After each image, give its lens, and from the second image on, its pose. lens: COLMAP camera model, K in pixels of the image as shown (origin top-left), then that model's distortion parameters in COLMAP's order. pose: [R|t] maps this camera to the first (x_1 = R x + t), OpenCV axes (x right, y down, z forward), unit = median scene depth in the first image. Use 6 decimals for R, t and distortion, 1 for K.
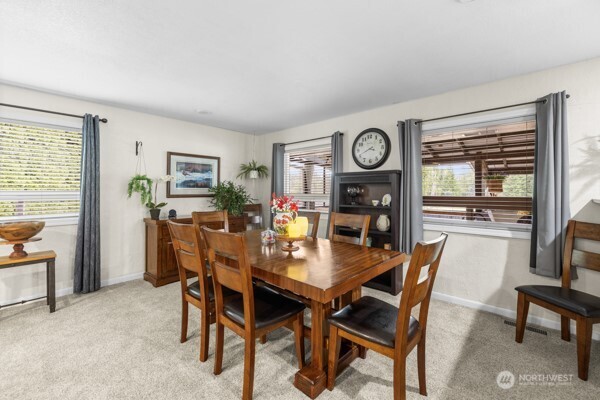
lens RADIAL K [[256.9, 0, 298.8], [0, 256.9, 188.2], [0, 0, 1]] dist [-0.002361, -0.000227]
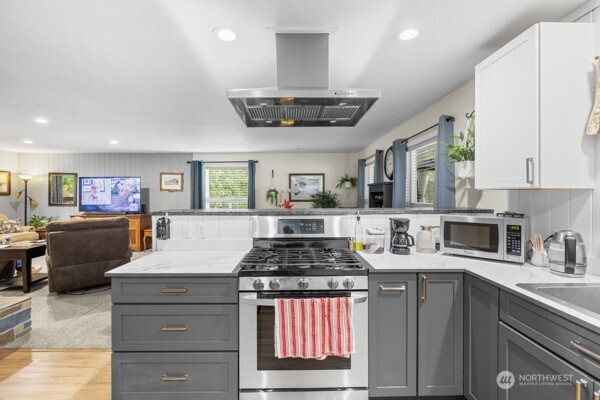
lens RADIAL K [[284.3, 0, 299.9], [0, 284.3, 196.9], [0, 0, 1]] dist [-0.009832, 0.000467]
pose [[0.690537, -0.001186, -0.723296, 1.219891], [0.013977, 0.999834, 0.011704, -0.020934], [0.723162, -0.018191, 0.690439, -0.302423]]
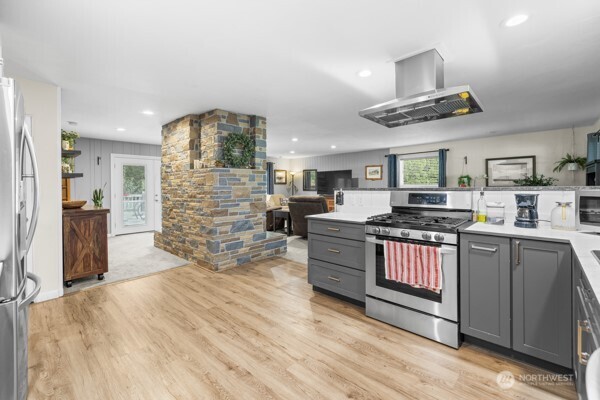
lens RADIAL K [[256.9, 0, 298.8], [0, 256.9, 188.2], [0, 0, 1]] dist [-0.002361, -0.000227]
pose [[-0.011061, 0.001197, -0.999938, 1.558253], [0.019880, 0.999802, 0.000977, 0.020368], [0.999741, -0.019868, -0.011083, -0.207134]]
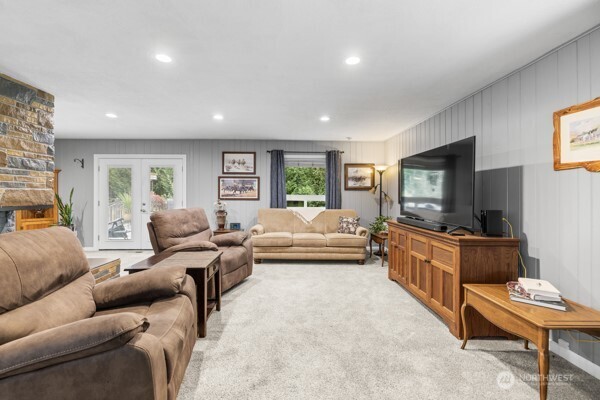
lens RADIAL K [[252.5, 0, 291.9], [0, 252.5, 196.3], [0, 0, 1]] dist [-0.000731, 0.000089]
pose [[-0.728110, 0.000399, -0.685460, -0.485295], [0.002276, 0.999996, -0.001835, 0.009530], [0.685456, -0.002896, -0.728108, 0.566684]]
